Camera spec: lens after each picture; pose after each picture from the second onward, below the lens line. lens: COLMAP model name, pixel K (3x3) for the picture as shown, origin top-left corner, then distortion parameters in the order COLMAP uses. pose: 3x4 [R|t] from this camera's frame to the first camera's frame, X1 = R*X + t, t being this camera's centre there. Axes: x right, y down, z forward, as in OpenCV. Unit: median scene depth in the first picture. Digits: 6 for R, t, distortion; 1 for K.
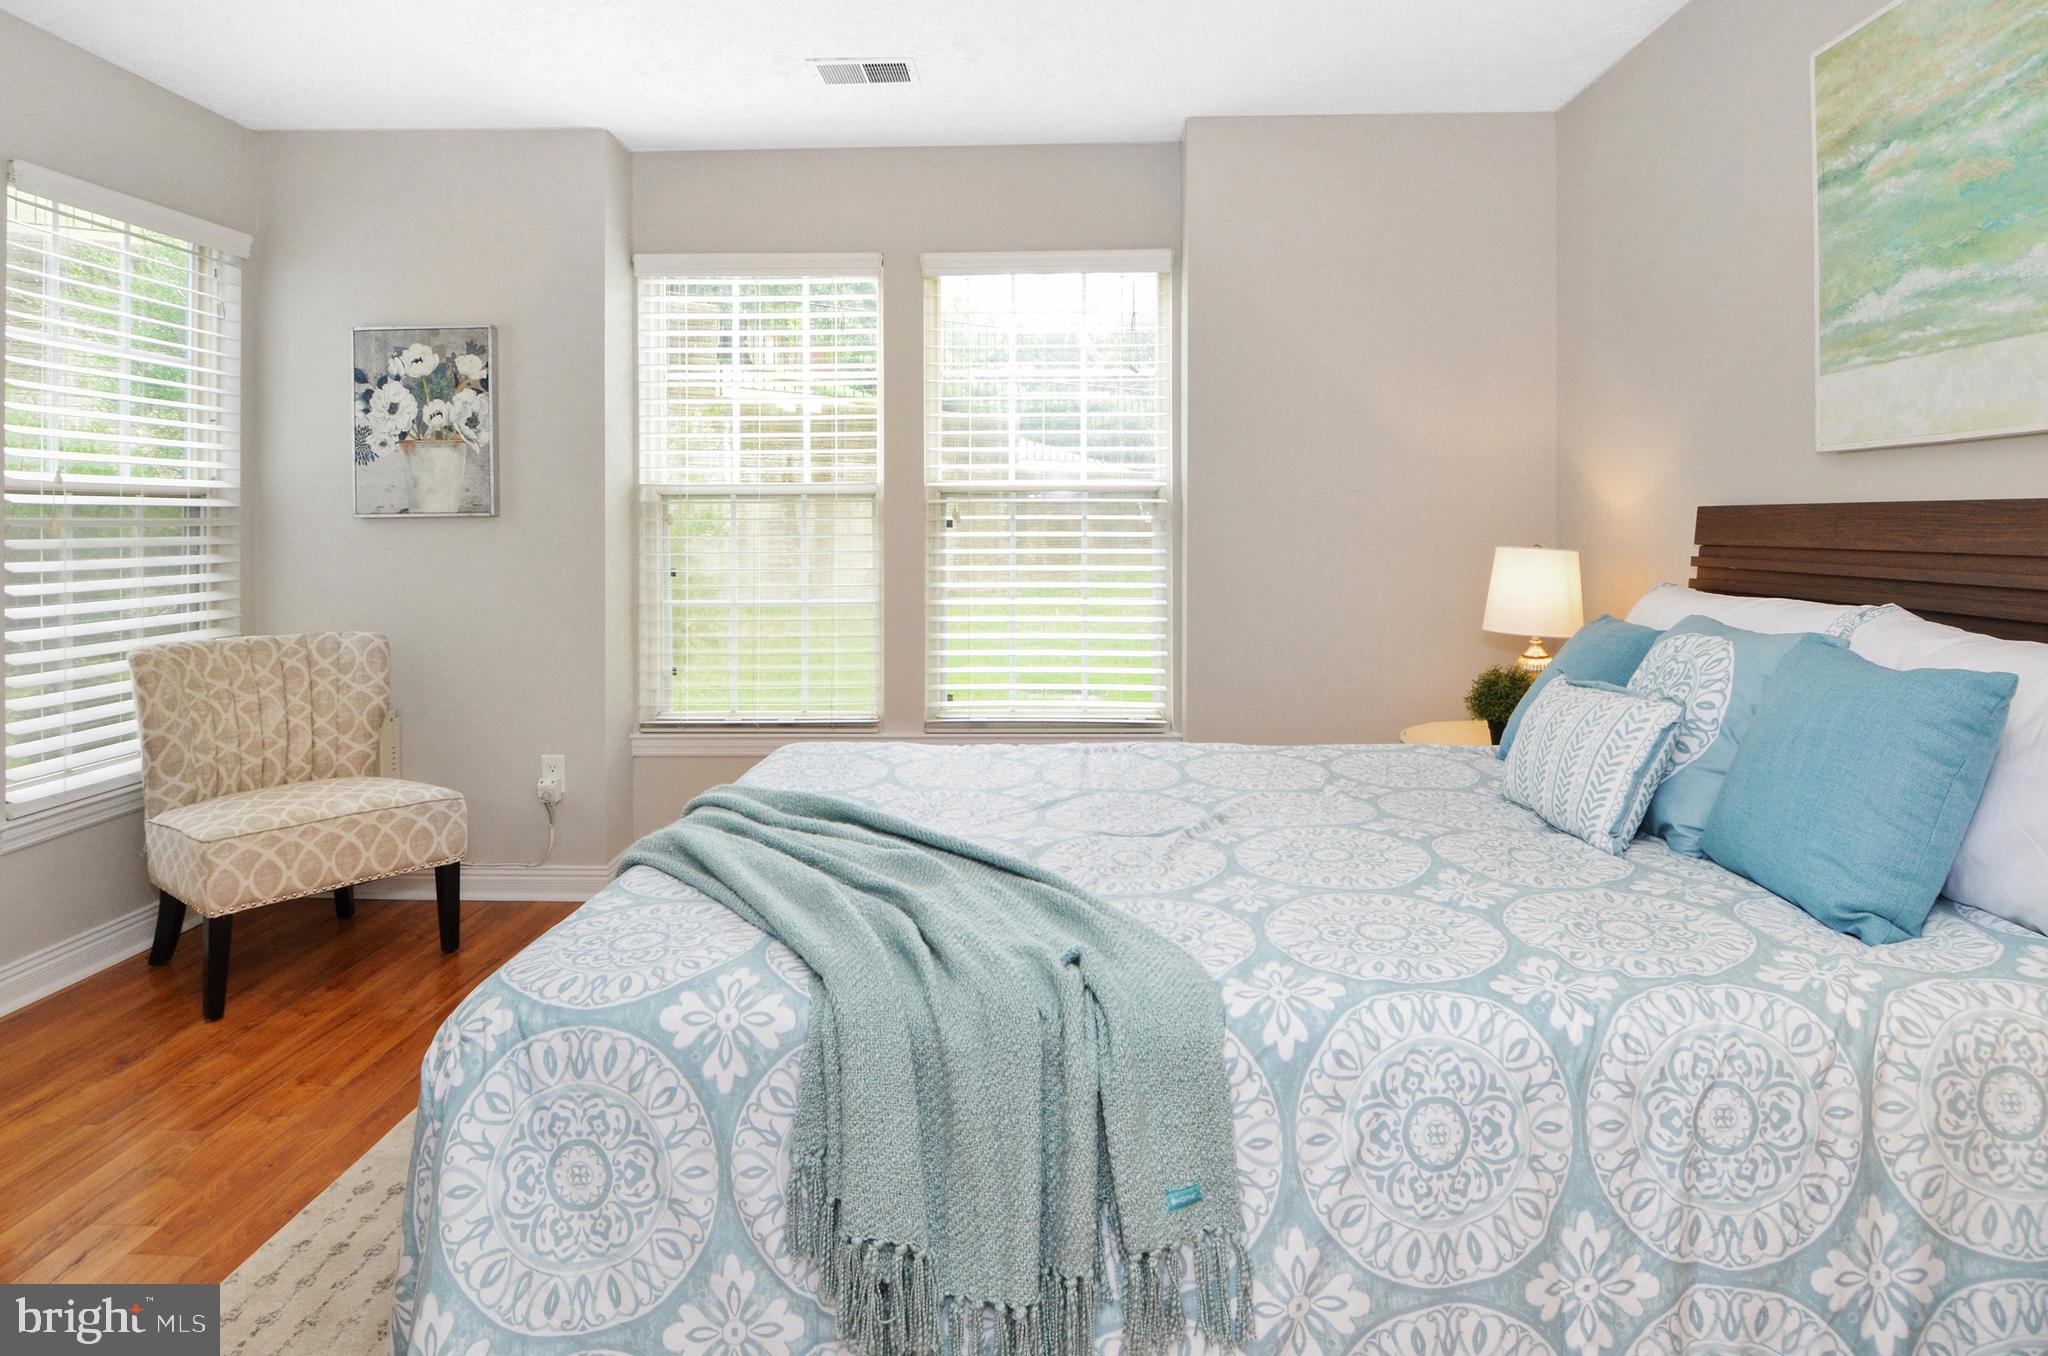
lens RADIAL K [[1180.4, 0, 1066.8], [0, 1180.4, 527.5], [0, 0, 1]] dist [-0.005652, -0.007836]
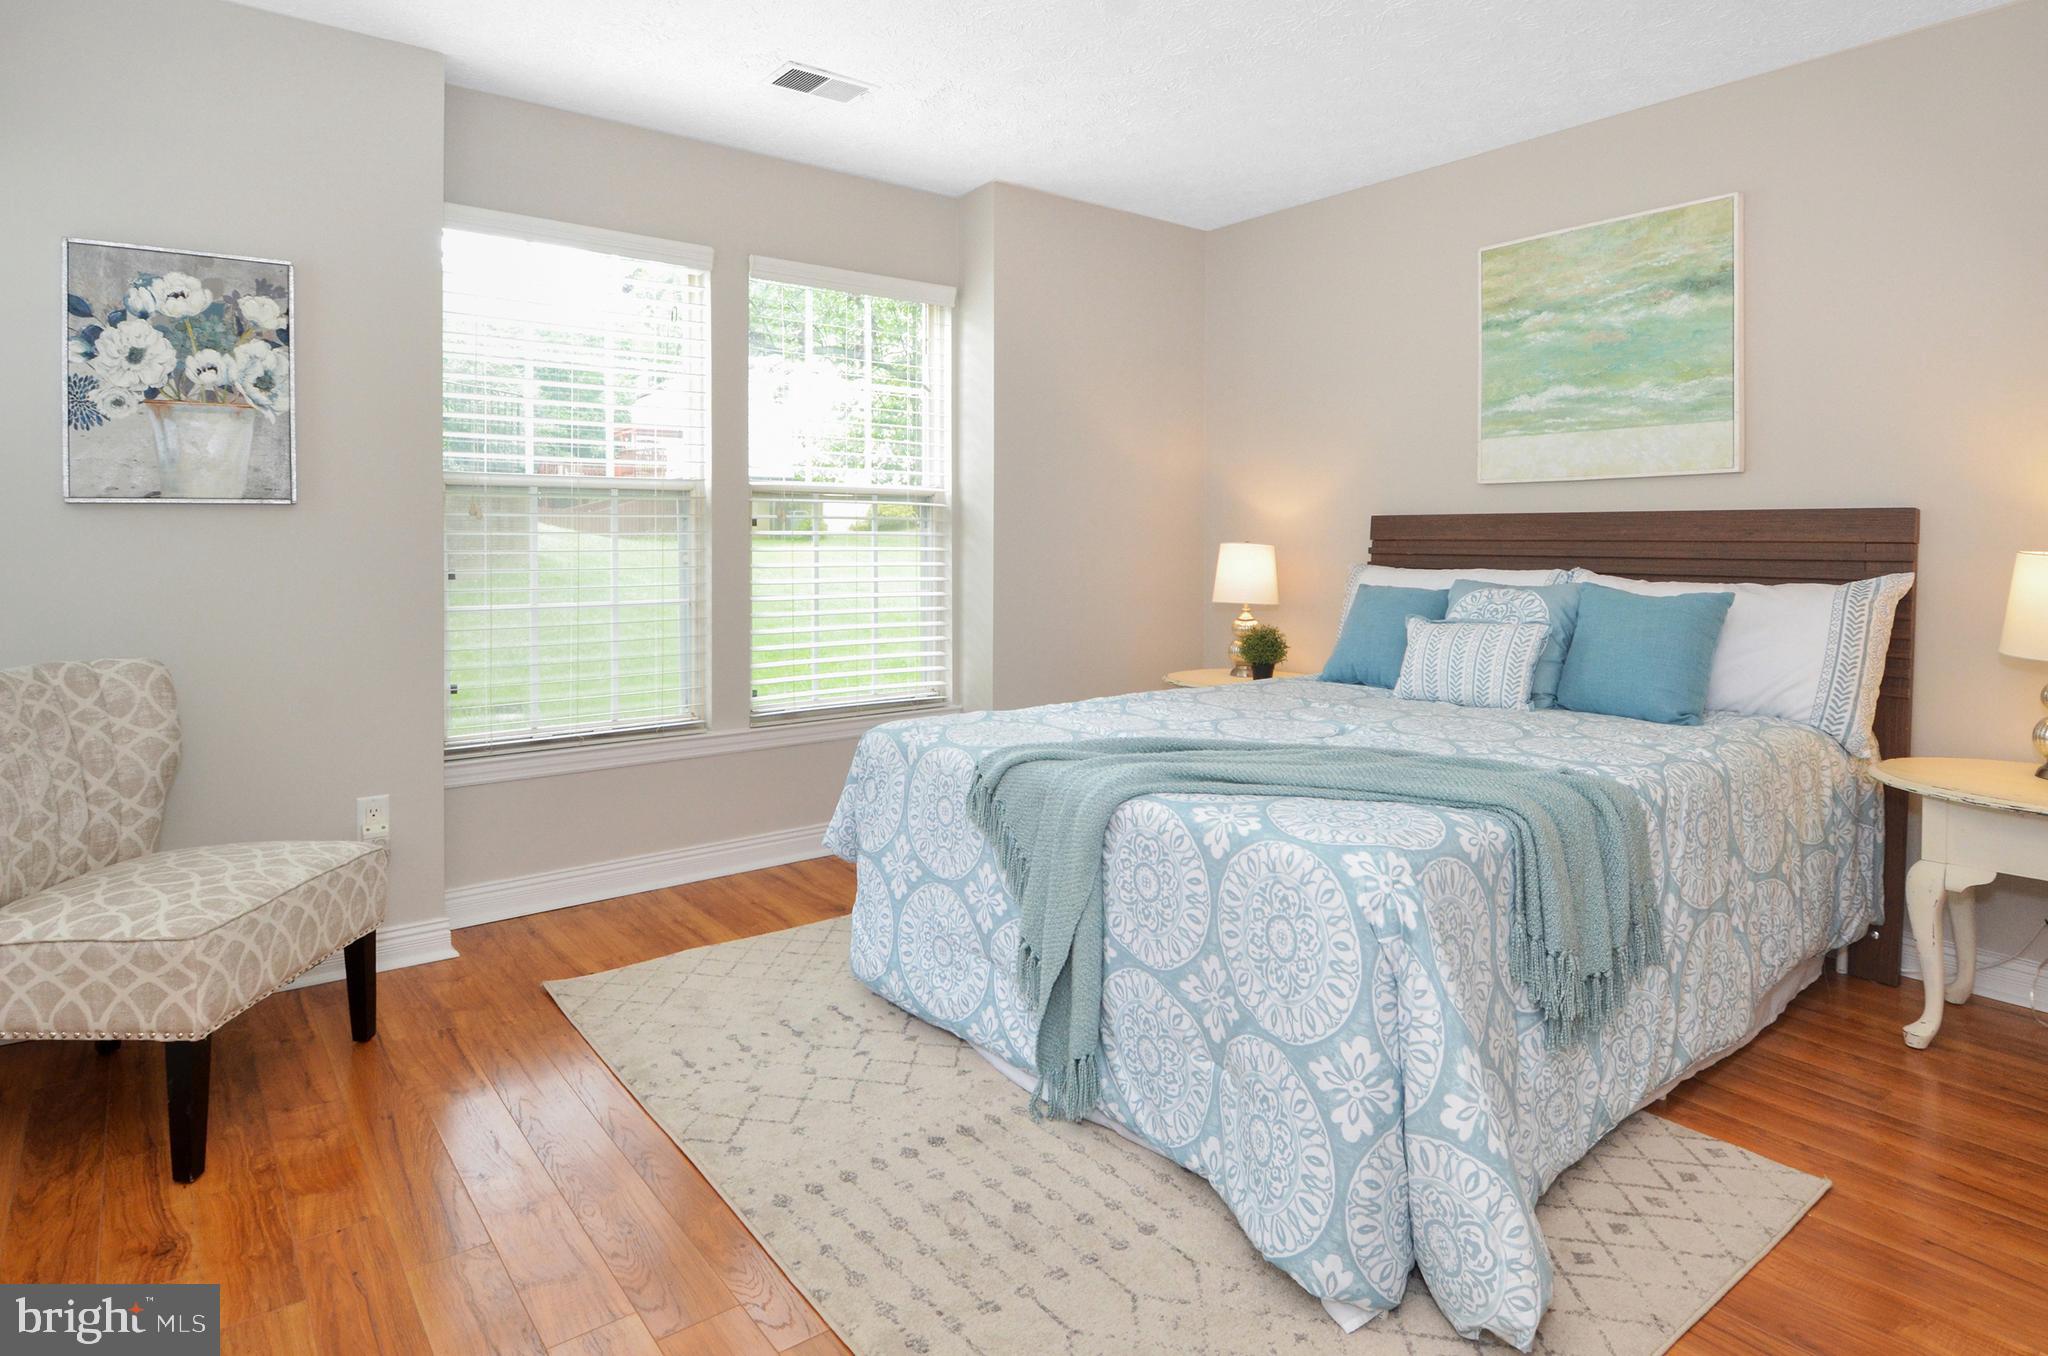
lens RADIAL K [[1122.6, 0, 1043.4], [0, 1122.6, 567.6], [0, 0, 1]] dist [-0.000801, -0.010546]
pose [[0.769297, -0.011392, 0.638790, -0.633614], [-0.001328, 0.999810, 0.019429, 0.018850], [-0.638891, -0.015795, 0.769135, 0.106170]]
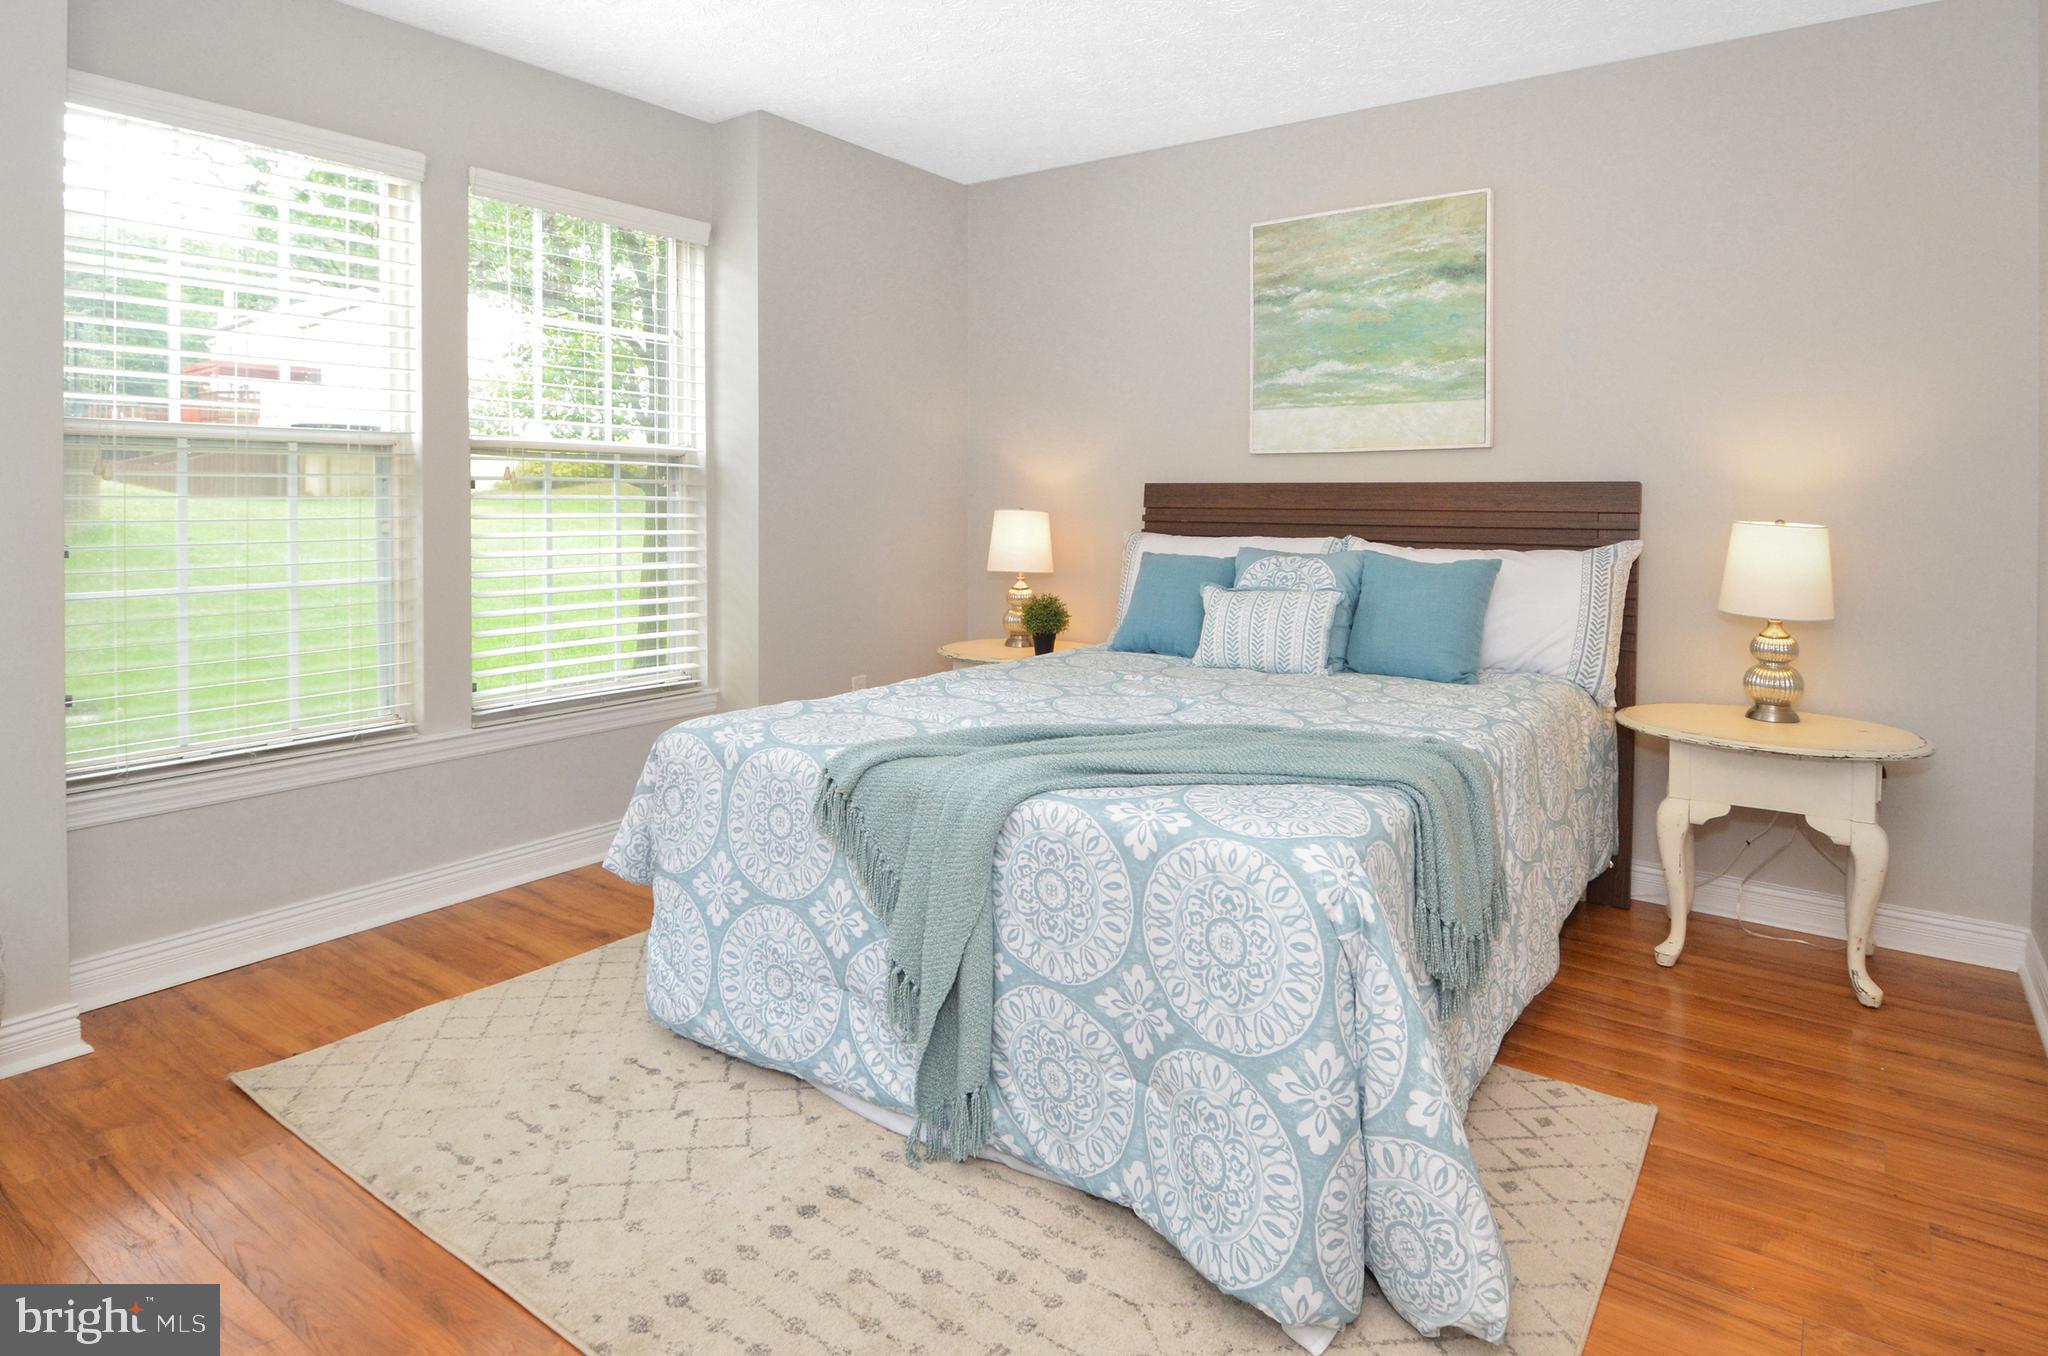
lens RADIAL K [[1122.6, 0, 1040.3], [0, 1122.6, 535.0], [0, 0, 1]] dist [-0.000801, -0.010546]
pose [[0.553676, -0.017593, 0.832546, -0.663733], [-0.004391, 0.999701, 0.024046, 0.013135], [-0.832721, -0.016970, 0.553433, 0.236397]]
